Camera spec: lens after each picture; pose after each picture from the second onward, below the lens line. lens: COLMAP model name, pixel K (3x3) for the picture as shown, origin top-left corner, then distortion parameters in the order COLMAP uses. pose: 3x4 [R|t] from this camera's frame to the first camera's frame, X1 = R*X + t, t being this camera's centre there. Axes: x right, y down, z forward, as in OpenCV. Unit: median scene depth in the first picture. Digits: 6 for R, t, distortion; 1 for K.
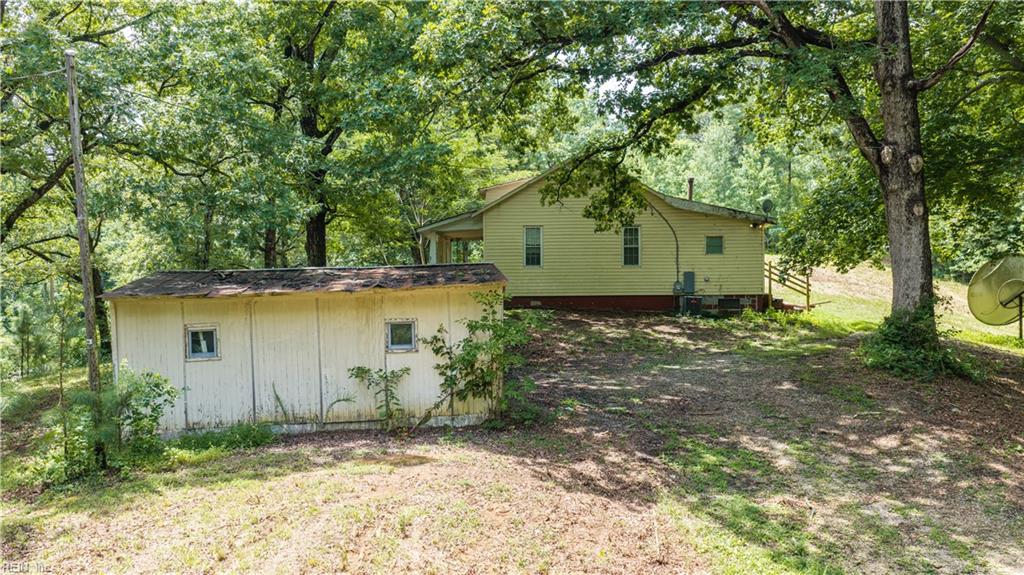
lens RADIAL K [[885.3, 0, 514.1], [0, 885.3, 289.1], [0, 0, 1]] dist [0.045621, 0.002044]
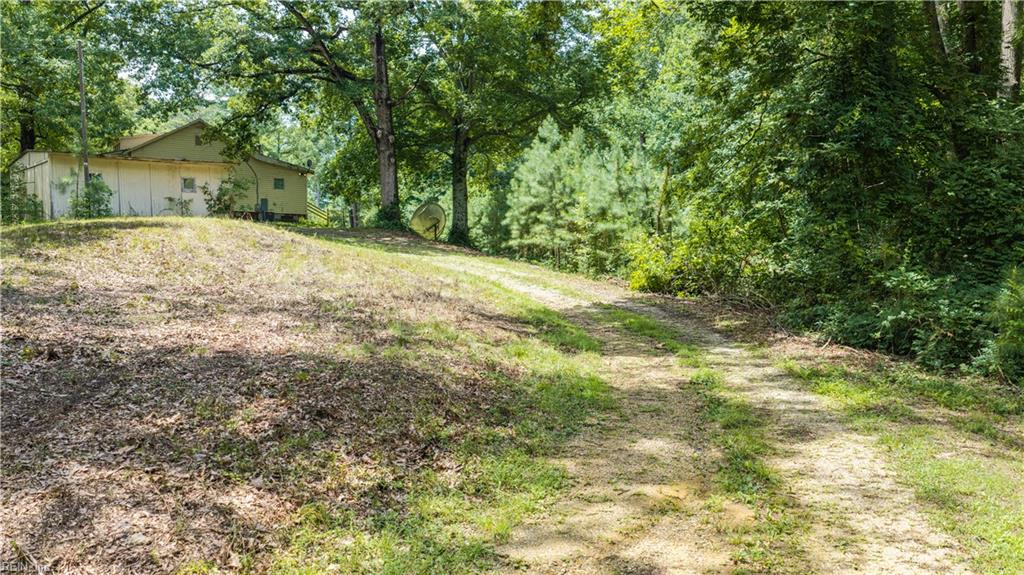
lens RADIAL K [[885.3, 0, 513.5], [0, 885.3, 287.8], [0, 0, 1]] dist [0.045621, 0.002044]
pose [[0.828732, 0.006659, 0.559607, -0.513655], [0.000423, 0.999921, -0.012526, 0.249169], [-0.559646, 0.010618, 0.828664, -0.959437]]
